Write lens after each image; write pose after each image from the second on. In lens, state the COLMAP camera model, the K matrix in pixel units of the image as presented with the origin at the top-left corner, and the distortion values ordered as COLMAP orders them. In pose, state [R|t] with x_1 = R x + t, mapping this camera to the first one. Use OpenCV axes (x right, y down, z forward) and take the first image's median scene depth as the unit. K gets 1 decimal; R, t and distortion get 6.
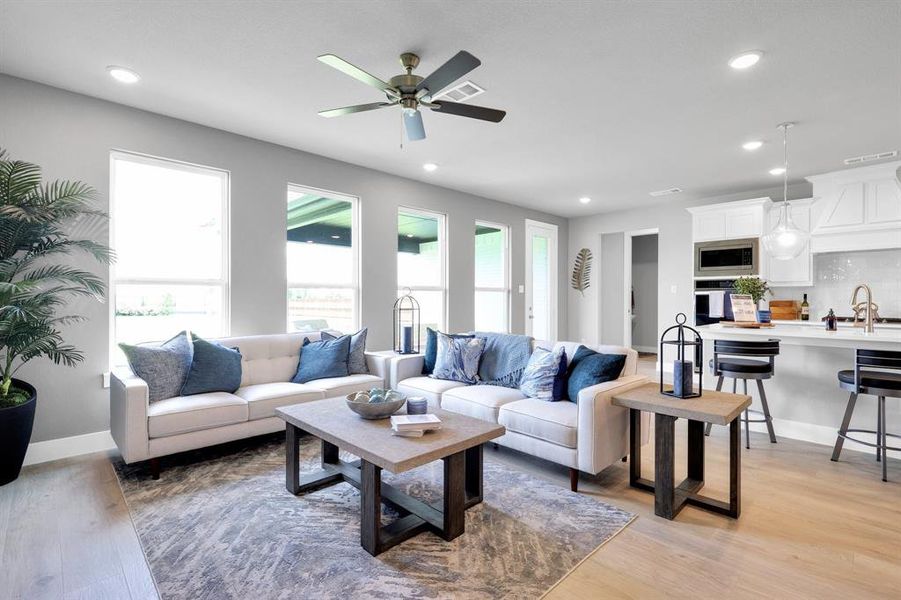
lens RADIAL K [[422.1, 0, 447.6], [0, 422.1, 300.8], [0, 0, 1]] dist [-0.000065, -0.000641]
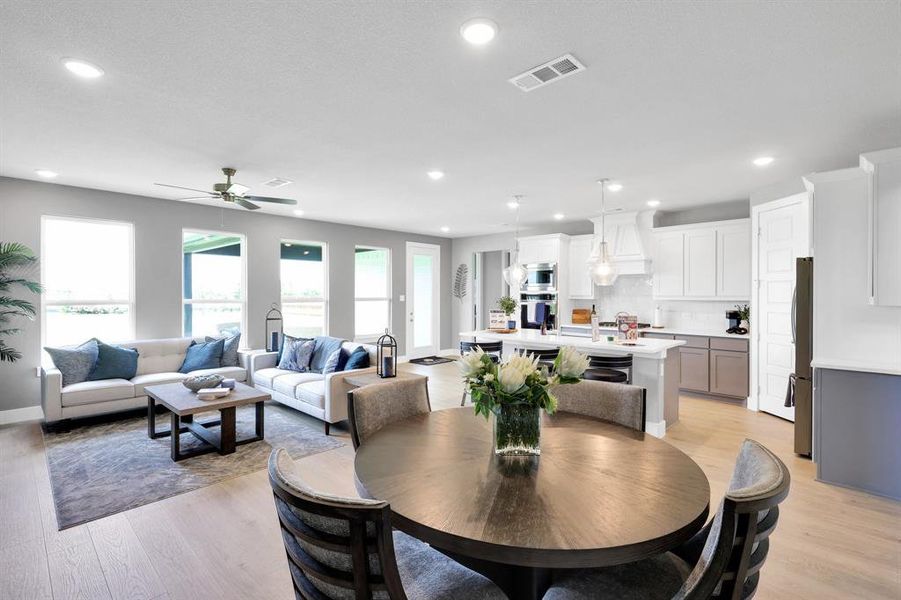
lens RADIAL K [[422.1, 0, 454.0], [0, 422.1, 298.2], [0, 0, 1]] dist [-0.000065, -0.000641]
pose [[0.998772, -0.000936, 0.049528, 0.537046], [0.000556, 0.999970, 0.007681, -0.074856], [-0.049533, -0.007644, 0.998743, -0.514067]]
